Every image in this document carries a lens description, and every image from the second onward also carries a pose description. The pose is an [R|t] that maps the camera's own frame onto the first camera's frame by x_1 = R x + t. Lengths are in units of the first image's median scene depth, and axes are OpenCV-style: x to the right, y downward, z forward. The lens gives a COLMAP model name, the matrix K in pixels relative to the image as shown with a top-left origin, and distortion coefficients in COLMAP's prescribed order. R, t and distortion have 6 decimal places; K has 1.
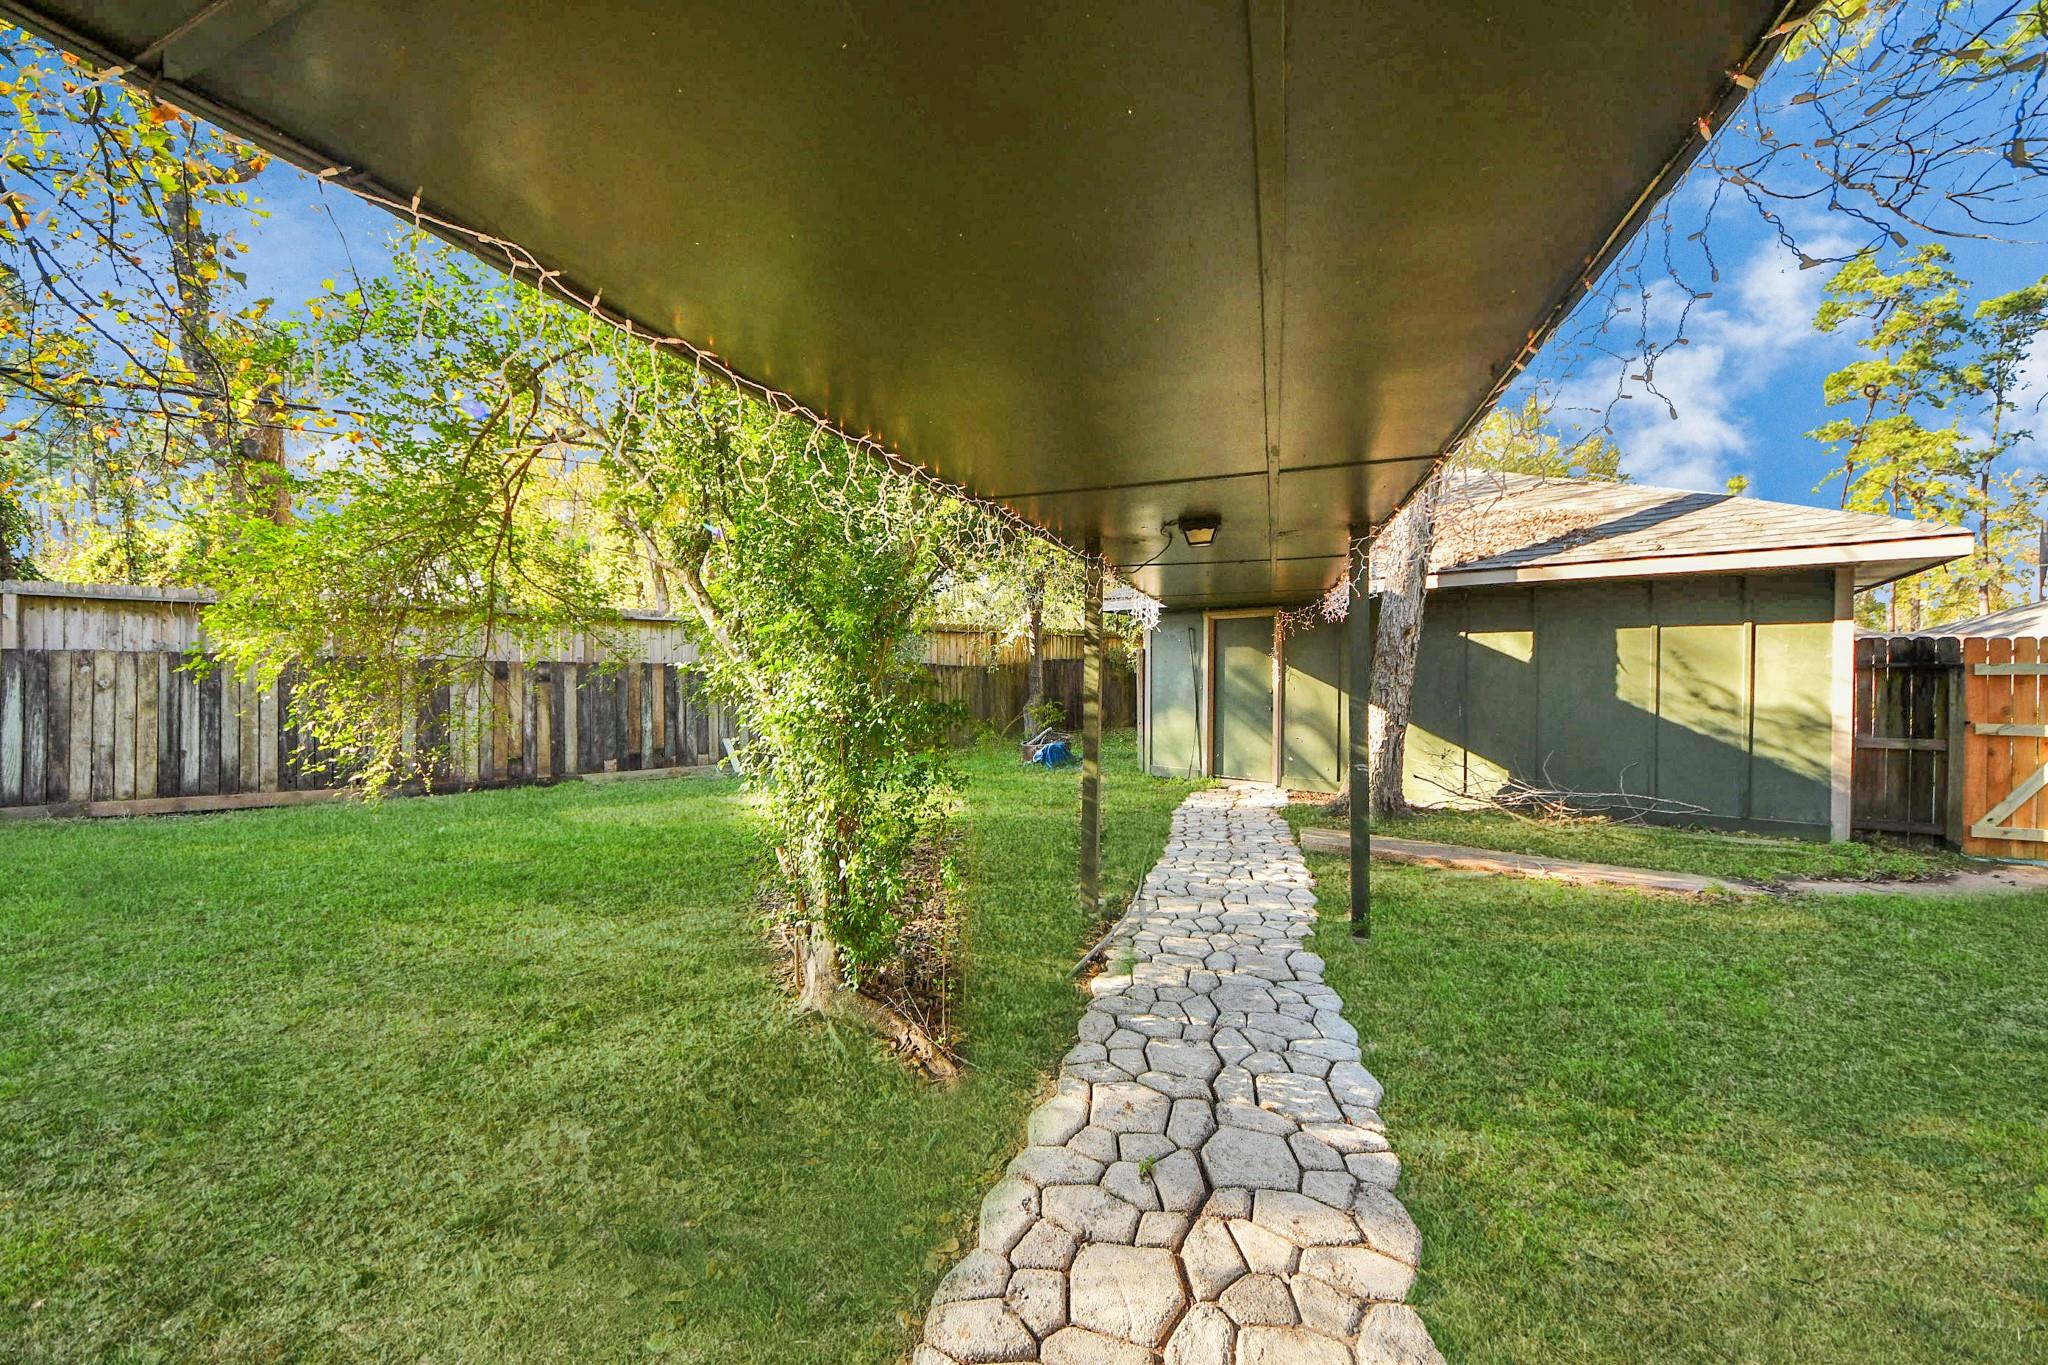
lens RADIAL K [[730.2, 0, 1033.9], [0, 730.2, 685.6], [0, 0, 1]] dist [0.015578, -0.010177]
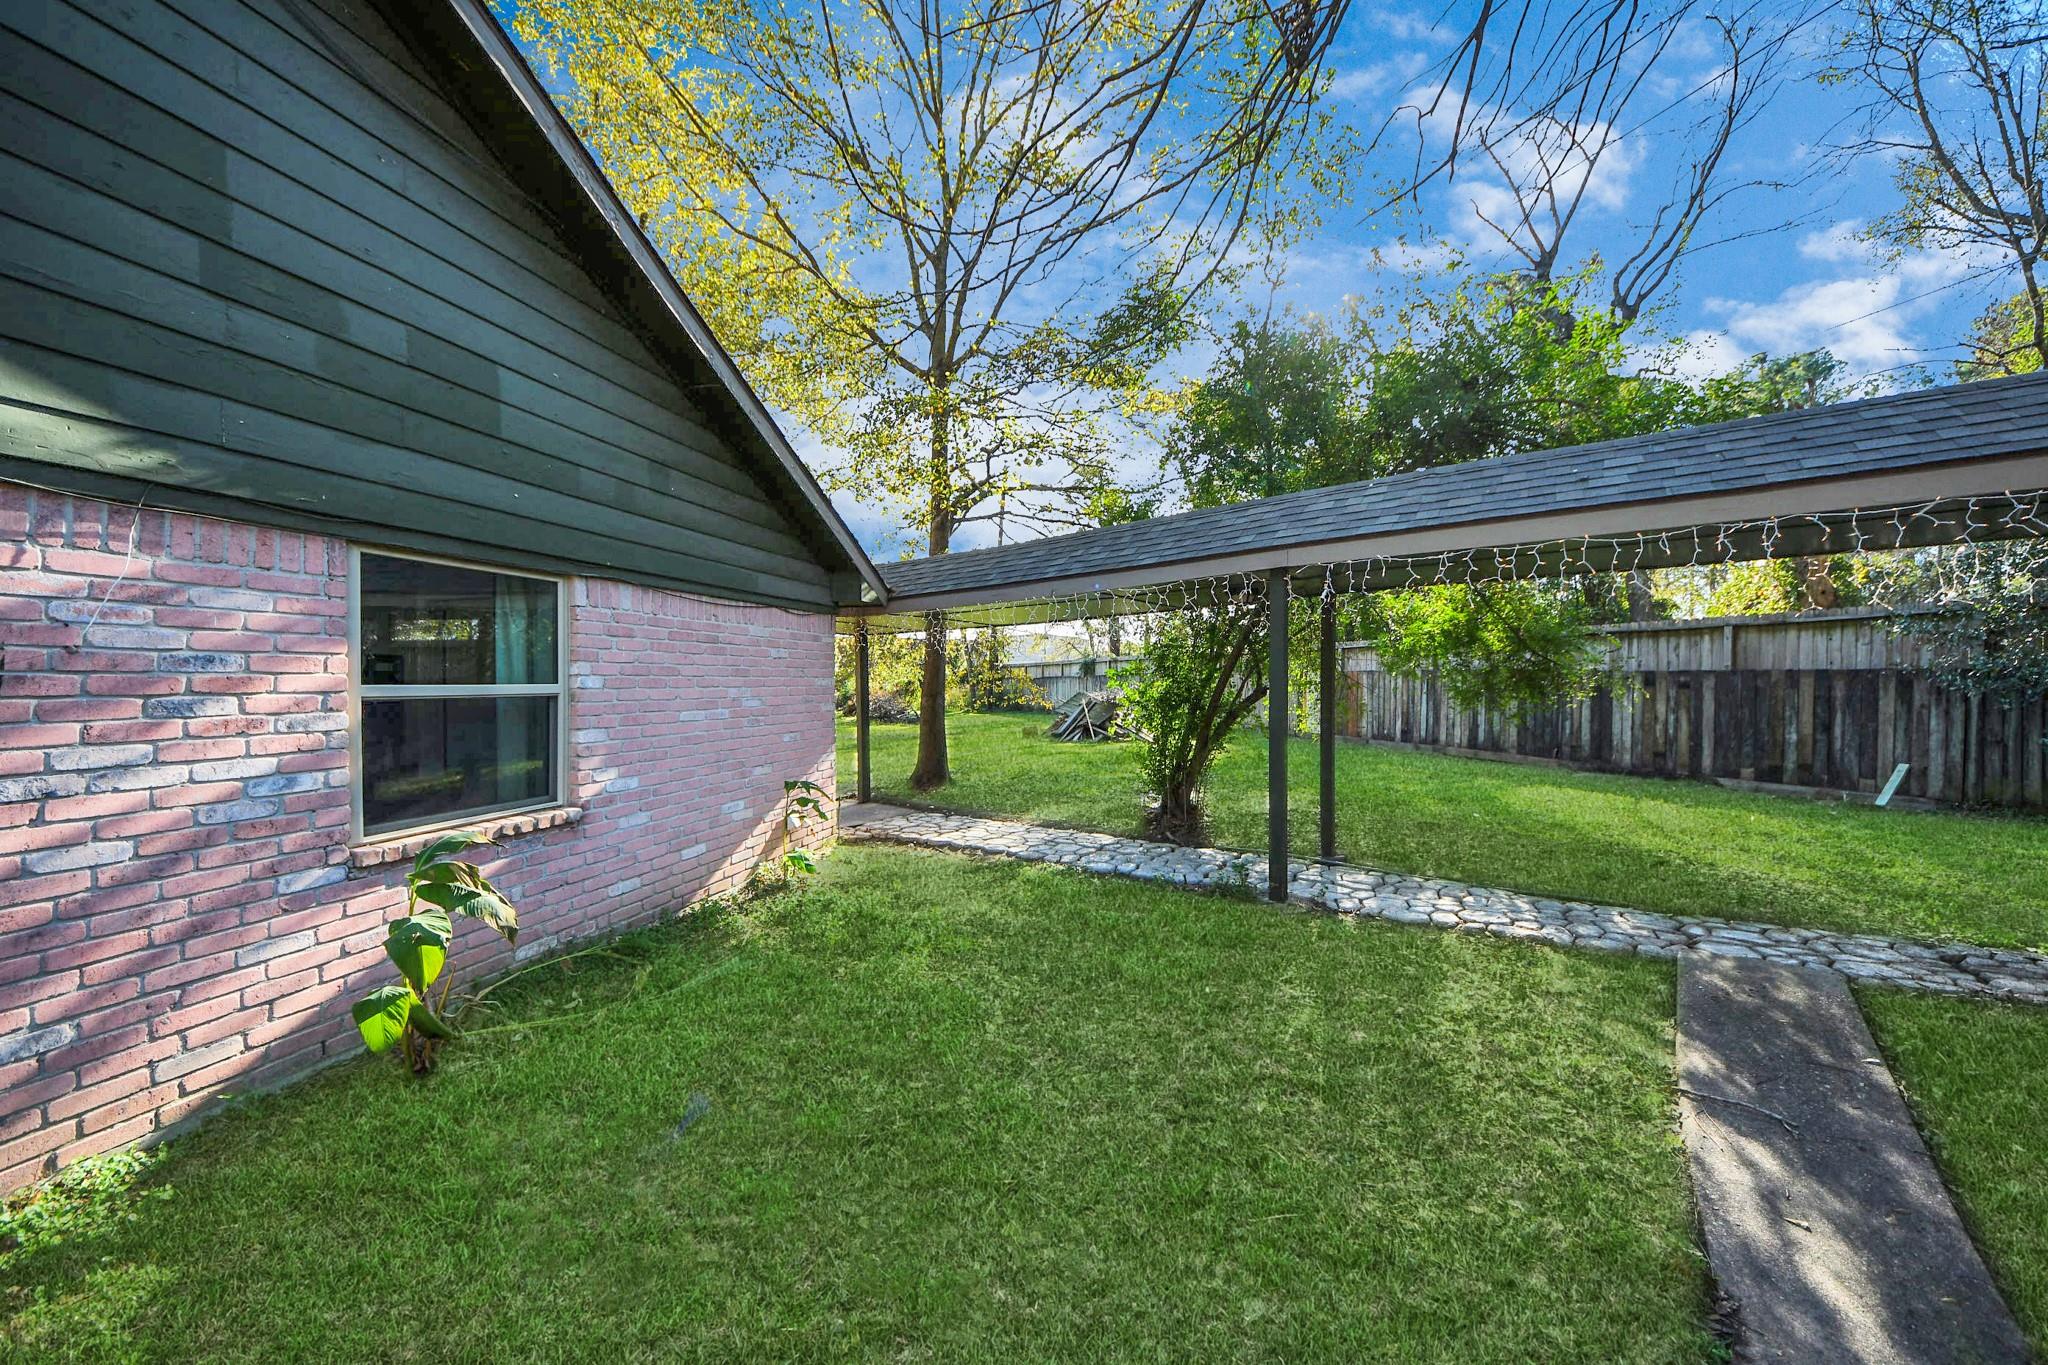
lens RADIAL K [[730.2, 0, 1033.9], [0, 730.2, 685.6], [0, 0, 1]] dist [0.015578, -0.010177]
pose [[-0.300050, 0.007388, -0.953895, 0.695621], [-0.012018, 0.999861, 0.011524, -0.010502], [0.953848, 0.014922, -0.299920, 0.394091]]
